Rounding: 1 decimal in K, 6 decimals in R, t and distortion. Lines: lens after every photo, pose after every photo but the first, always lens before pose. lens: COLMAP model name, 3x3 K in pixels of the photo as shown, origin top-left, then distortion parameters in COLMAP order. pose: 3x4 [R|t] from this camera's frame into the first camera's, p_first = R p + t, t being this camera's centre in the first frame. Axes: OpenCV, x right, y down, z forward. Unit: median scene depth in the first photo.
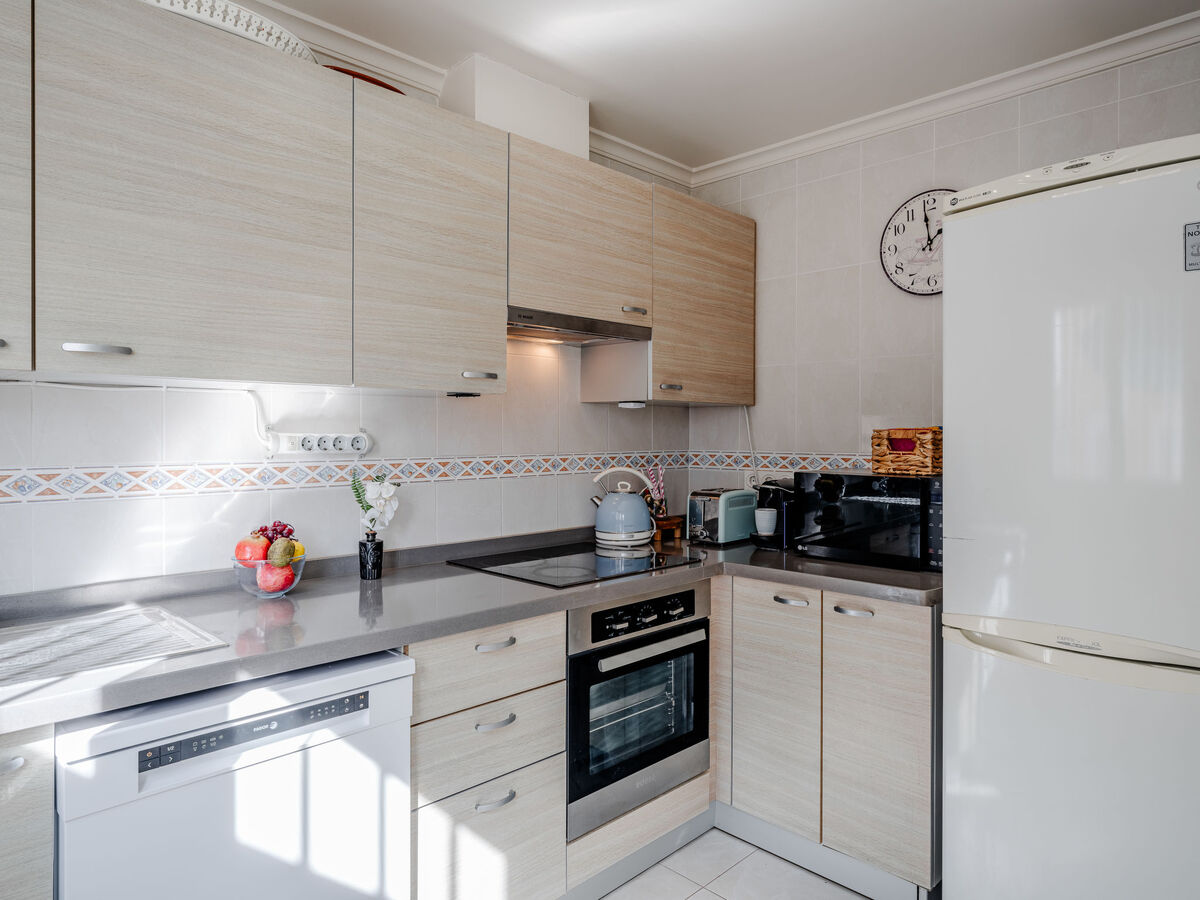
lens RADIAL K [[740.1, 0, 599.3], [0, 740.1, 440.0], [0, 0, 1]] dist [-0.004658, -0.000962]
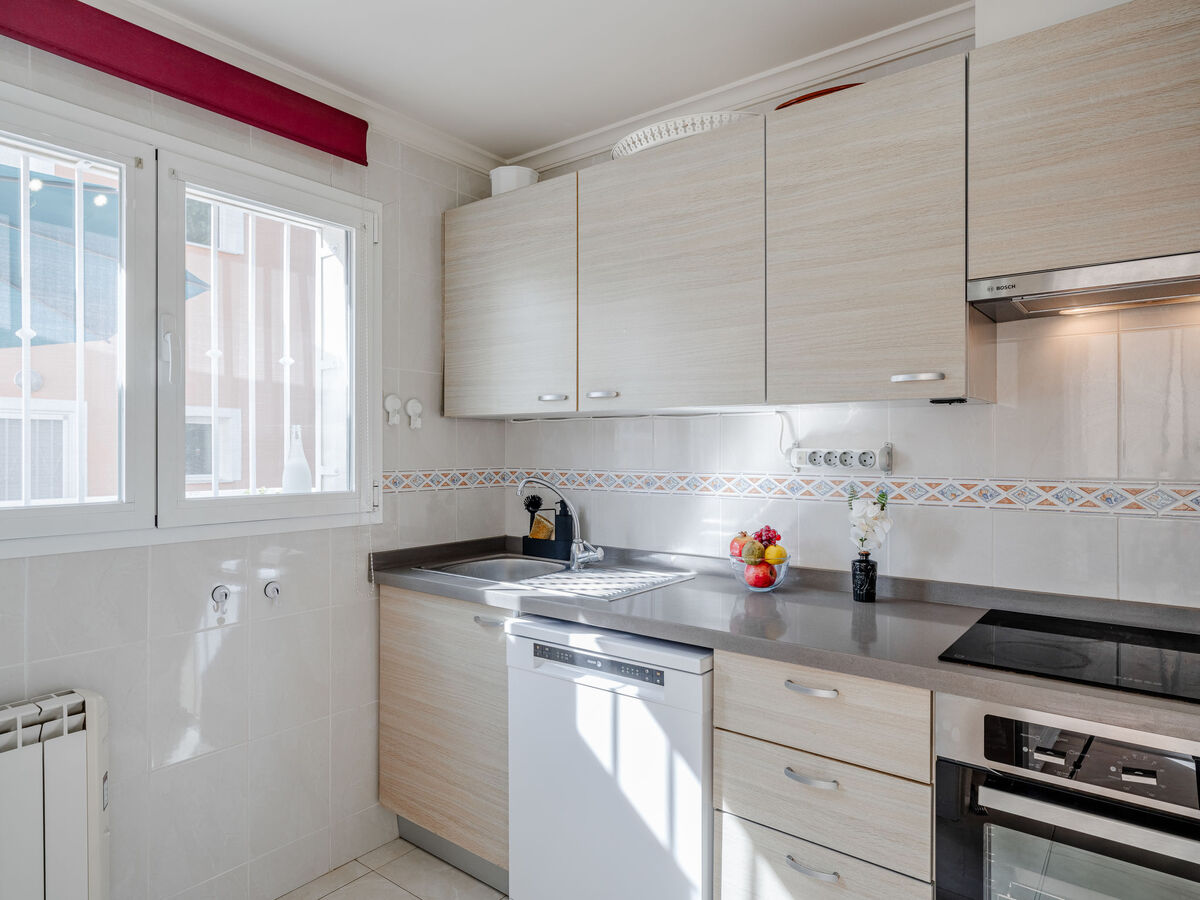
lens RADIAL K [[715.3, 0, 601.3], [0, 715.3, 457.1], [0, 0, 1]] dist [-0.008478, -0.001337]
pose [[0.134581, 0.010647, -0.990845, 0.609846], [-0.008381, 0.999919, 0.009606, -0.004879], [0.990867, 0.007012, 0.134659, 0.587510]]
